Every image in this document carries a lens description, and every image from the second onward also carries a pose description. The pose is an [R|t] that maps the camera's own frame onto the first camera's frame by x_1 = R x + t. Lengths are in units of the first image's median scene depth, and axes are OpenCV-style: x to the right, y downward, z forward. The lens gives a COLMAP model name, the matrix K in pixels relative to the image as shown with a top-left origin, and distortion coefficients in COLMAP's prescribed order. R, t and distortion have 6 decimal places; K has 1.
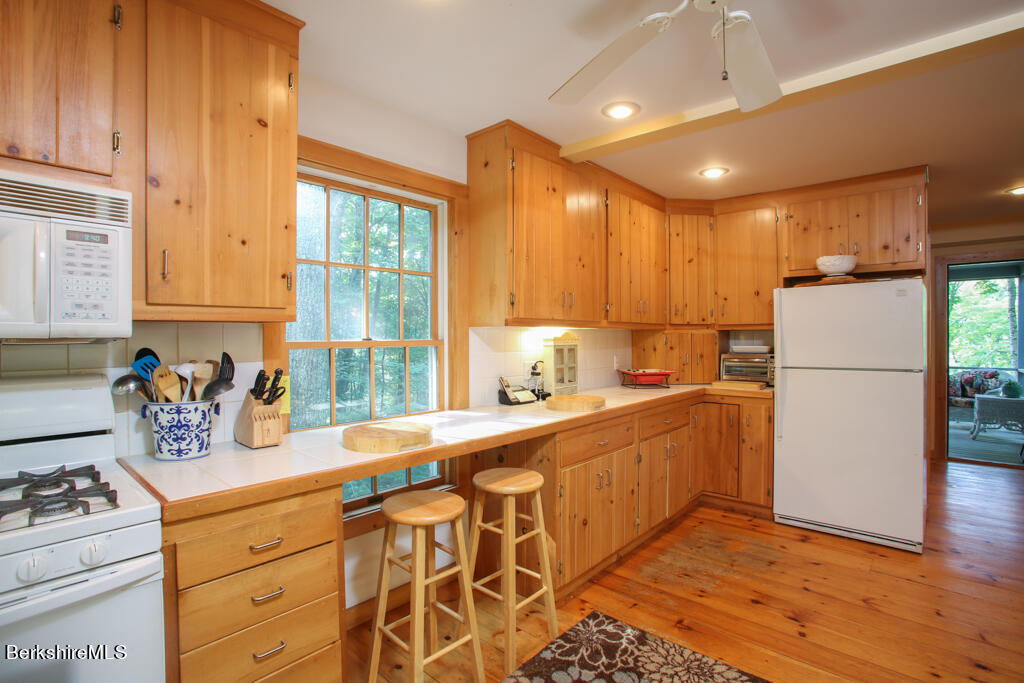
lens RADIAL K [[494.7, 0, 507.2], [0, 494.7, 339.9], [0, 0, 1]] dist [-0.083639, 0.043616]
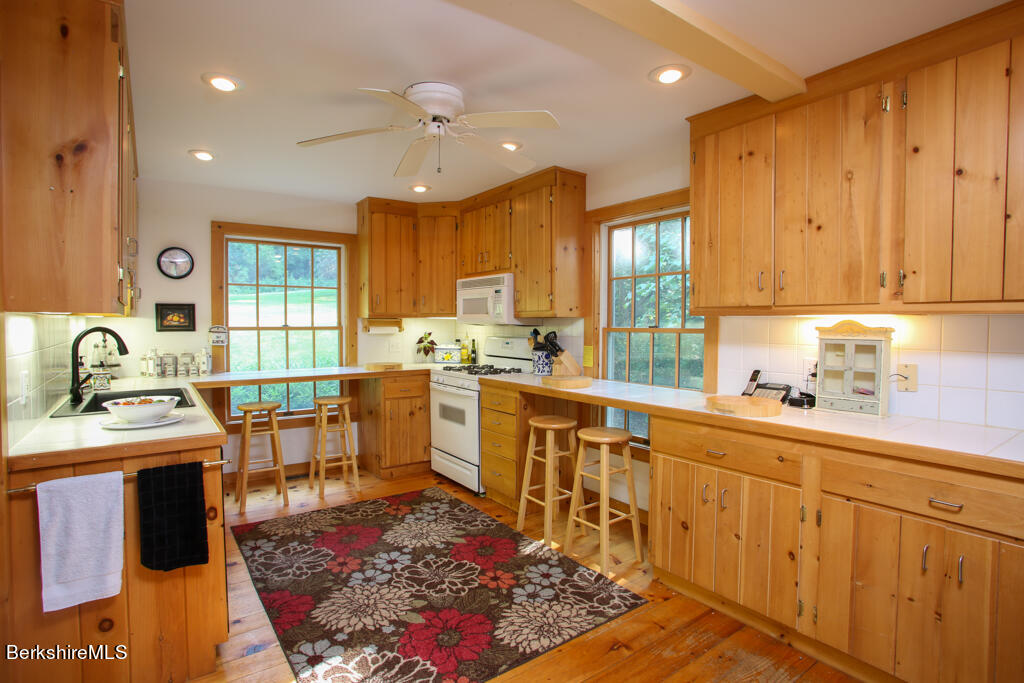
lens RADIAL K [[494.7, 0, 507.2], [0, 494.7, 339.9], [0, 0, 1]] dist [-0.083639, 0.043616]
pose [[-0.201470, 0.033572, -0.978919, 1.315720], [-0.012167, 0.999250, 0.036774, -0.012156], [0.979419, 0.019320, -0.200910, 0.994712]]
